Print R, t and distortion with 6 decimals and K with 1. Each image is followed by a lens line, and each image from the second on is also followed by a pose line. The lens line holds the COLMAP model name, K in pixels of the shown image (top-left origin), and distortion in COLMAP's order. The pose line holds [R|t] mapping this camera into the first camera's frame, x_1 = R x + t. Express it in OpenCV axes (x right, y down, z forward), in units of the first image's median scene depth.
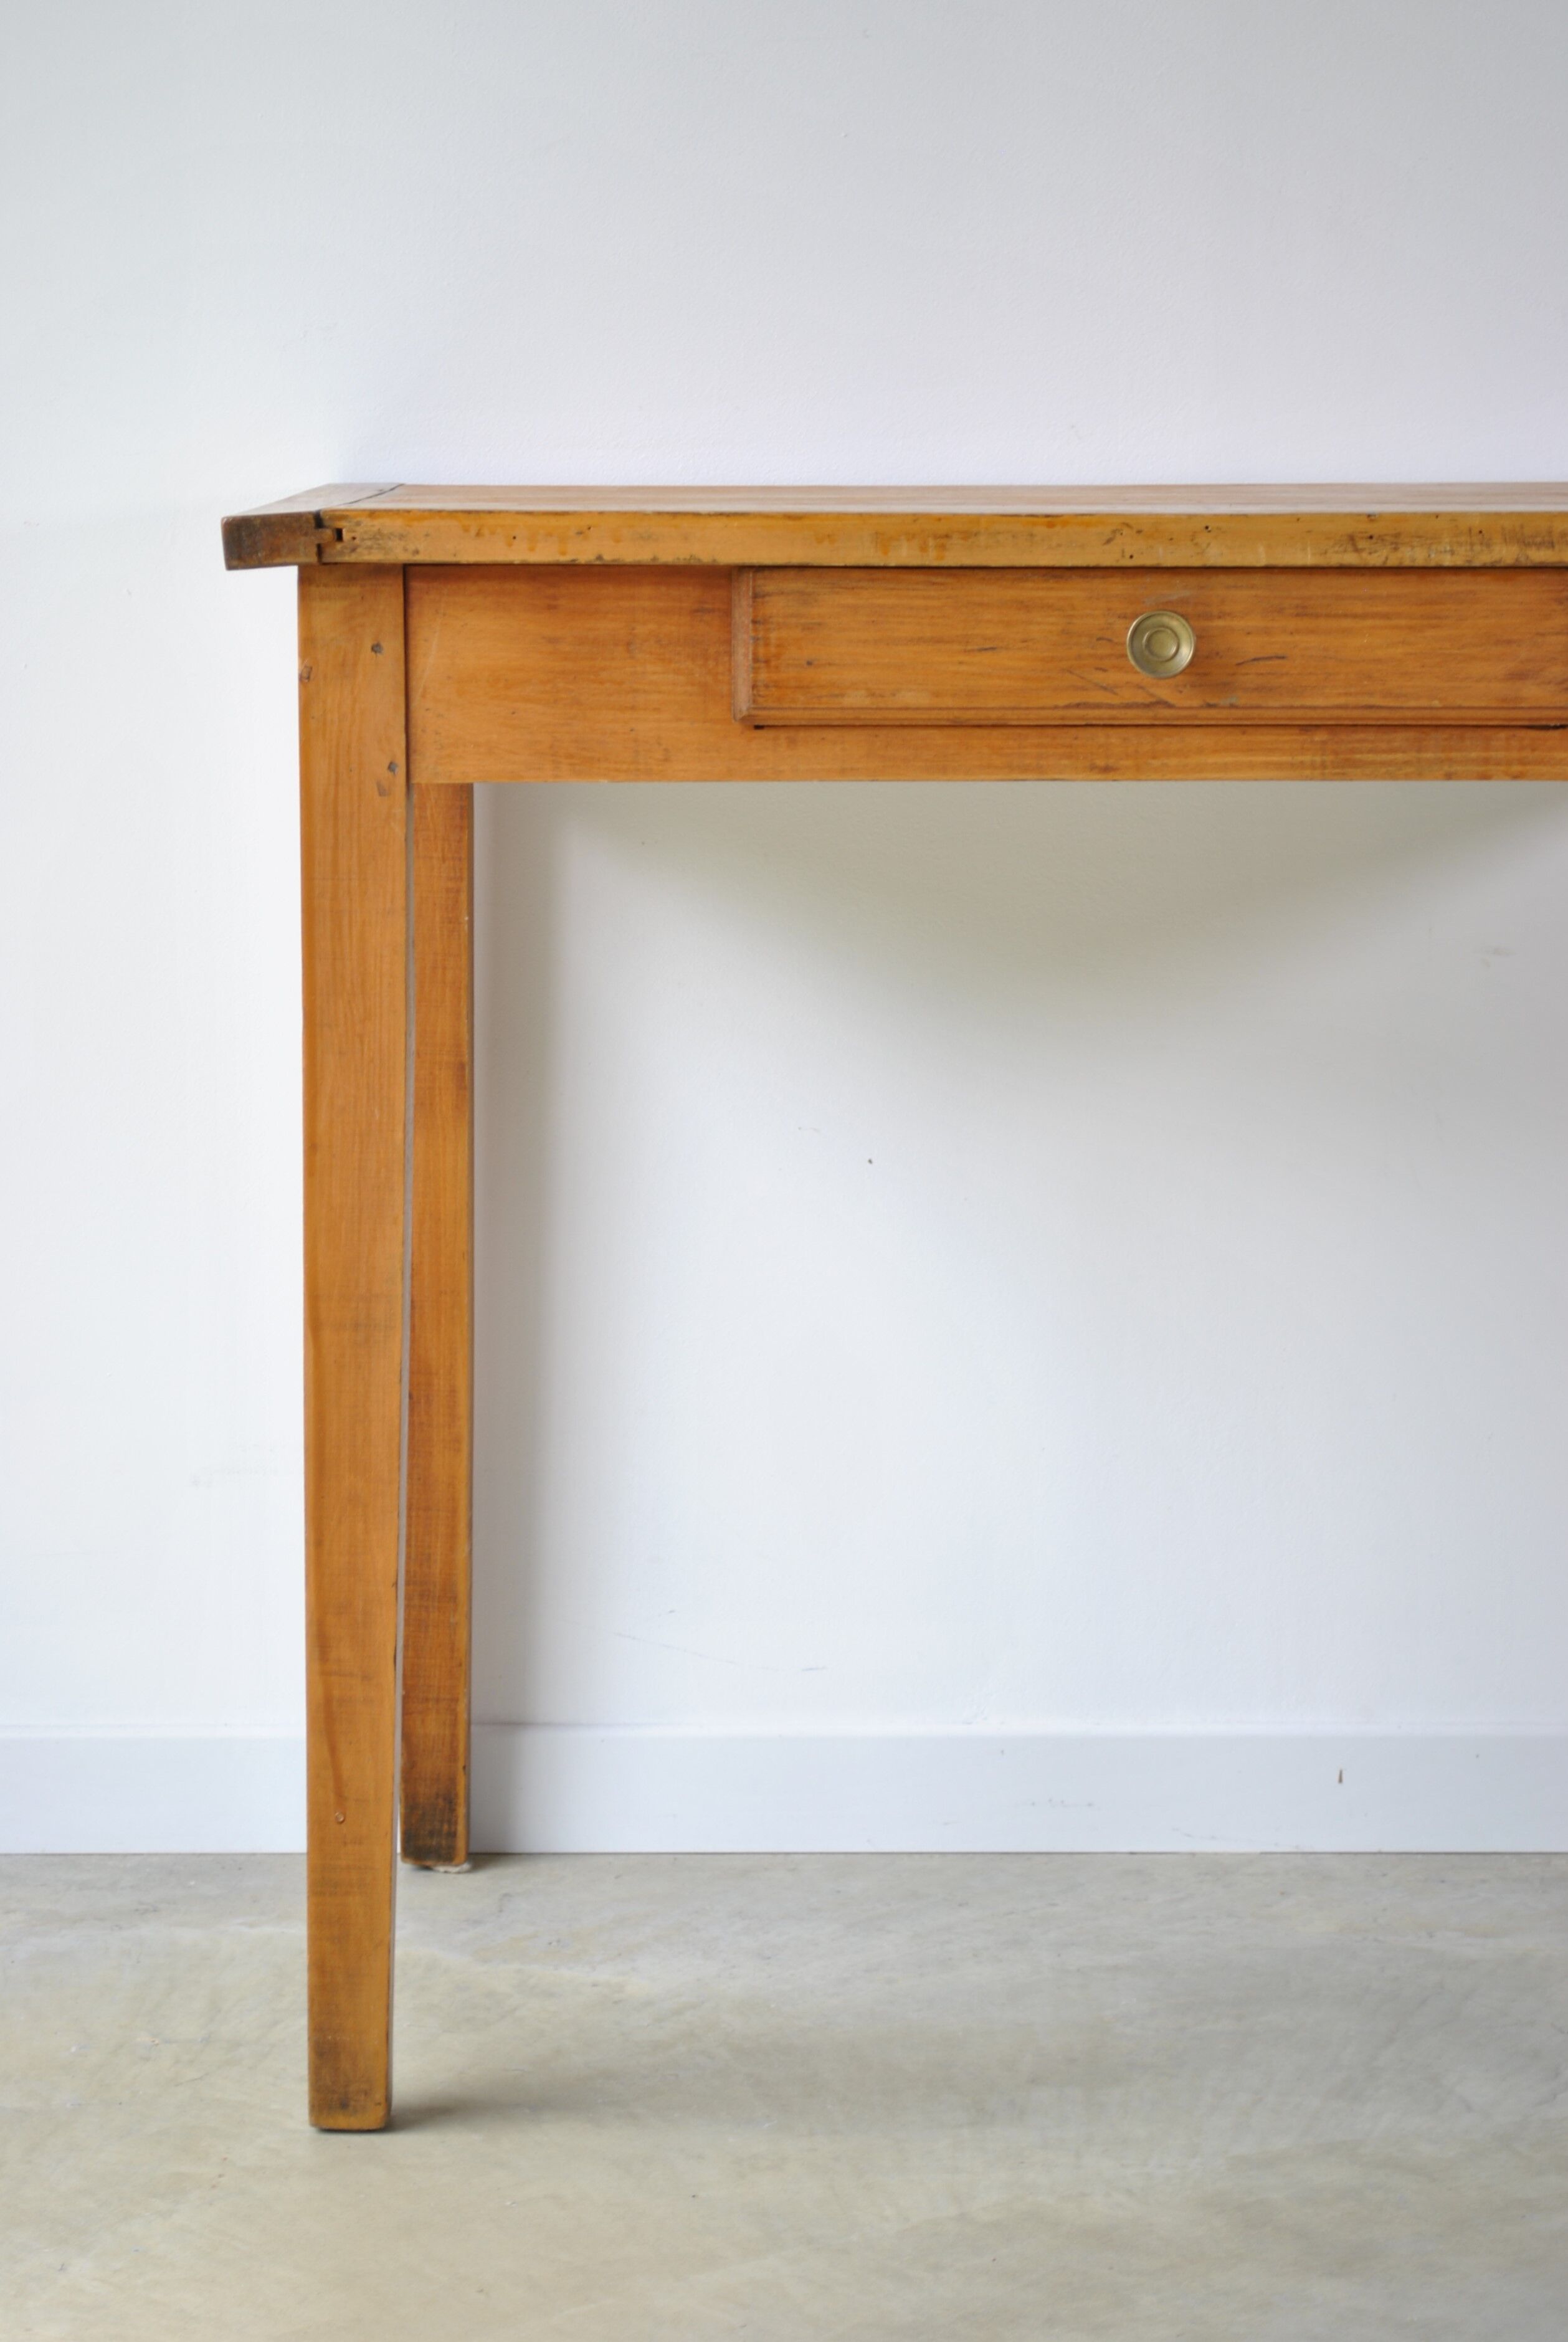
lens RADIAL K [[5114.8, 0, 778.6], [0, 5114.8, 1152.7], [0, 0, 1]] dist [0.057174, 0.000000]
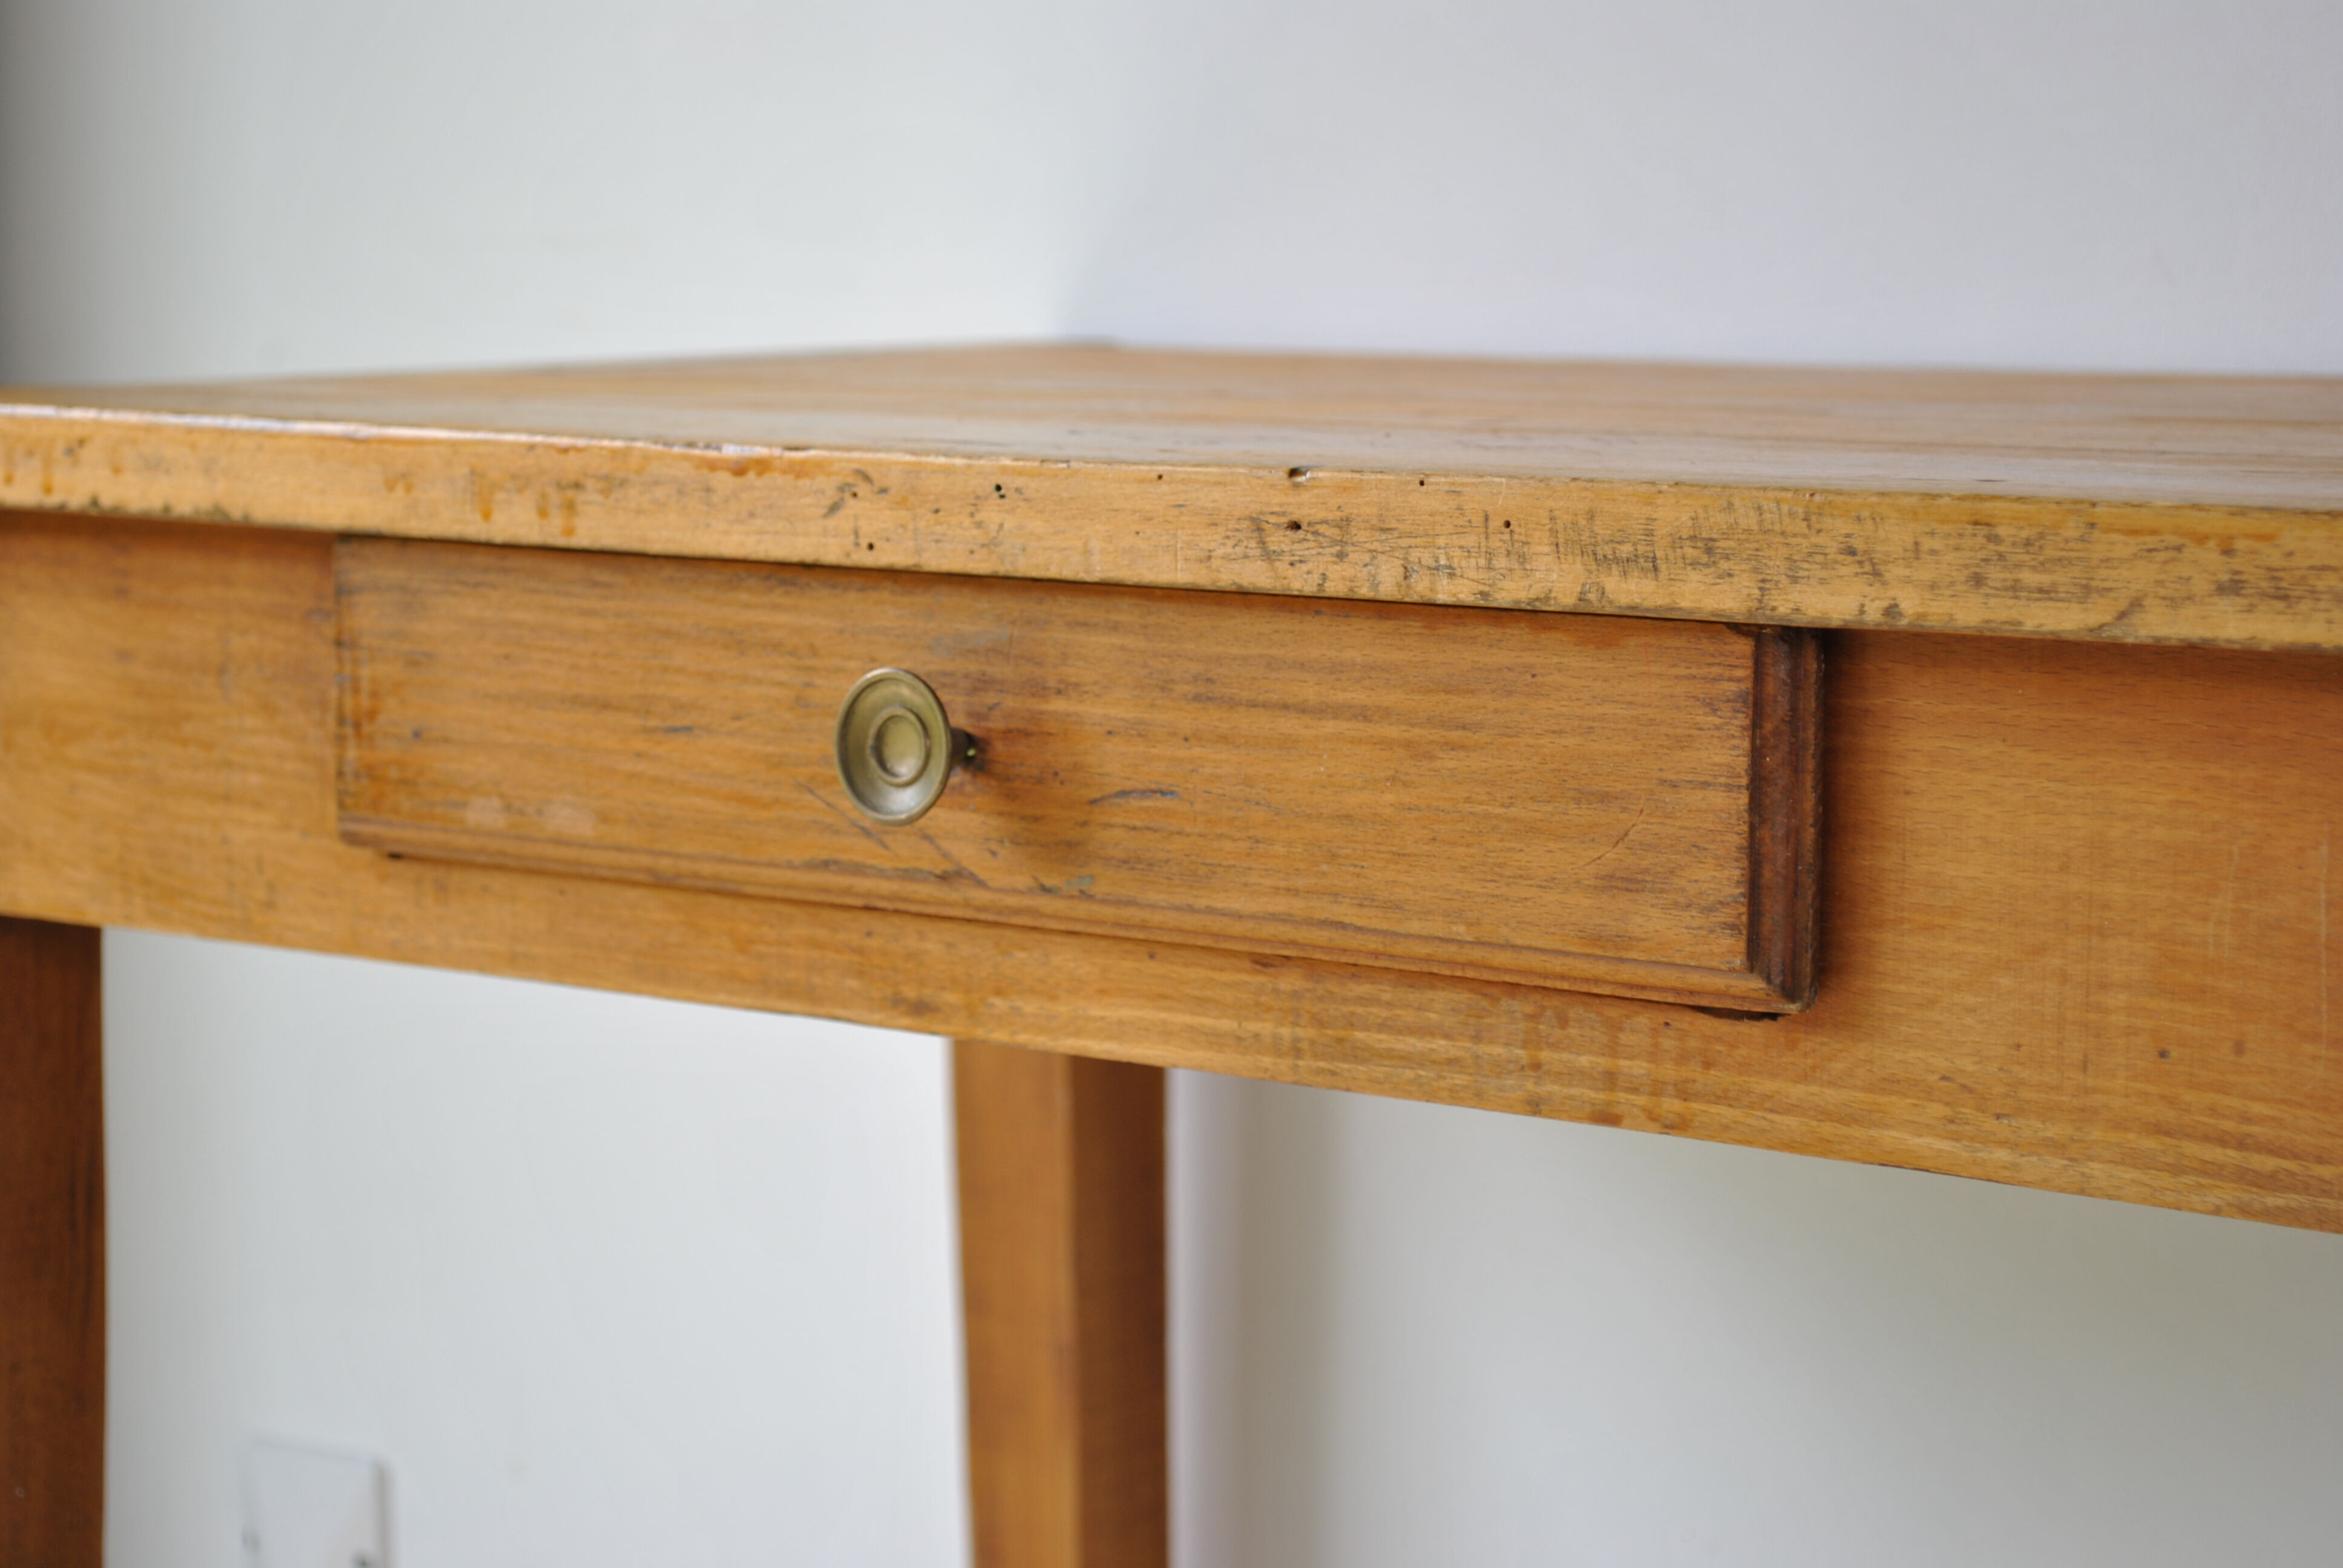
lens RADIAL K [[5116.5, 0, 1264.7], [0, 5116.5, 823.6], [0, 0, 1]] dist [0.057174, 0.000000]
pose [[0.795326, 0.076026, -0.601395, 0.360566], [-0.097269, 0.995254, -0.002820, -0.092966], [0.598327, 0.060740, 0.798947, 0.655307]]
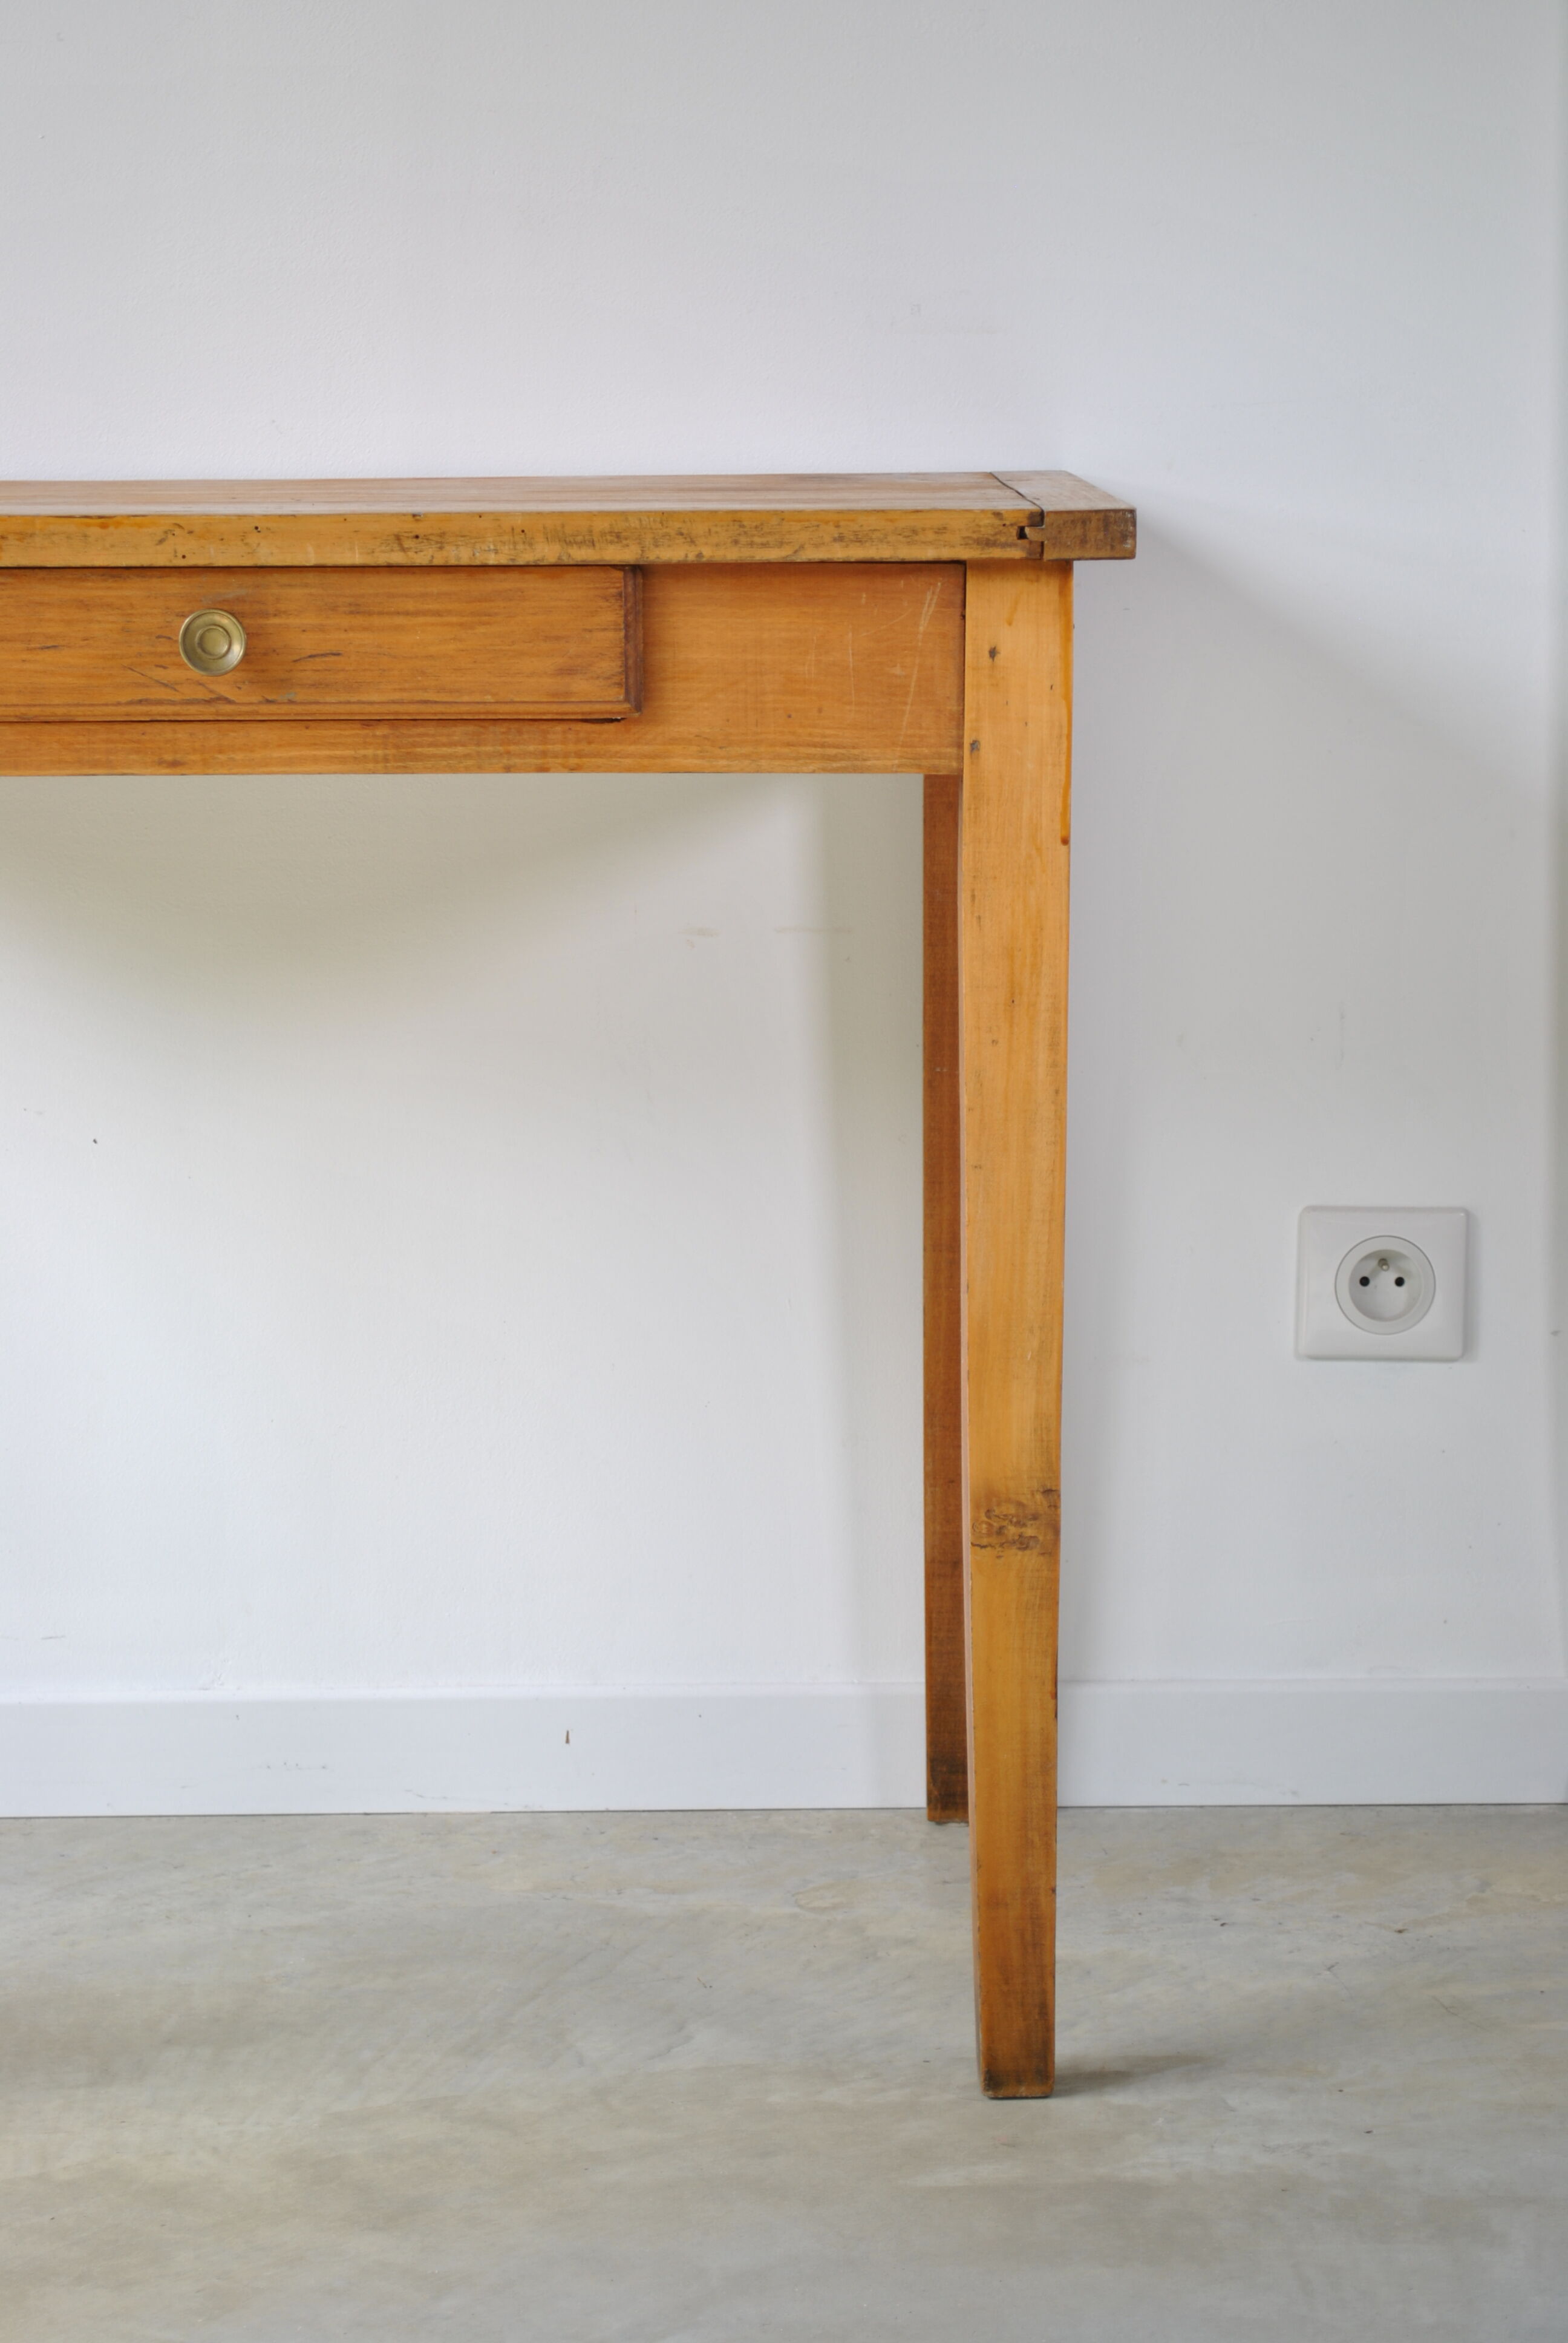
lens RADIAL K [[5116.5, 0, 700.4], [0, 5116.5, 1147.7], [0, 0, 1]] dist [0.057174, 0.000000]
pose [[0.999908, -0.007136, 0.011560, 0.157045], [0.007010, 0.999916, 0.010921, -0.008577], [-0.011637, -0.010839, 0.999874, -0.026368]]
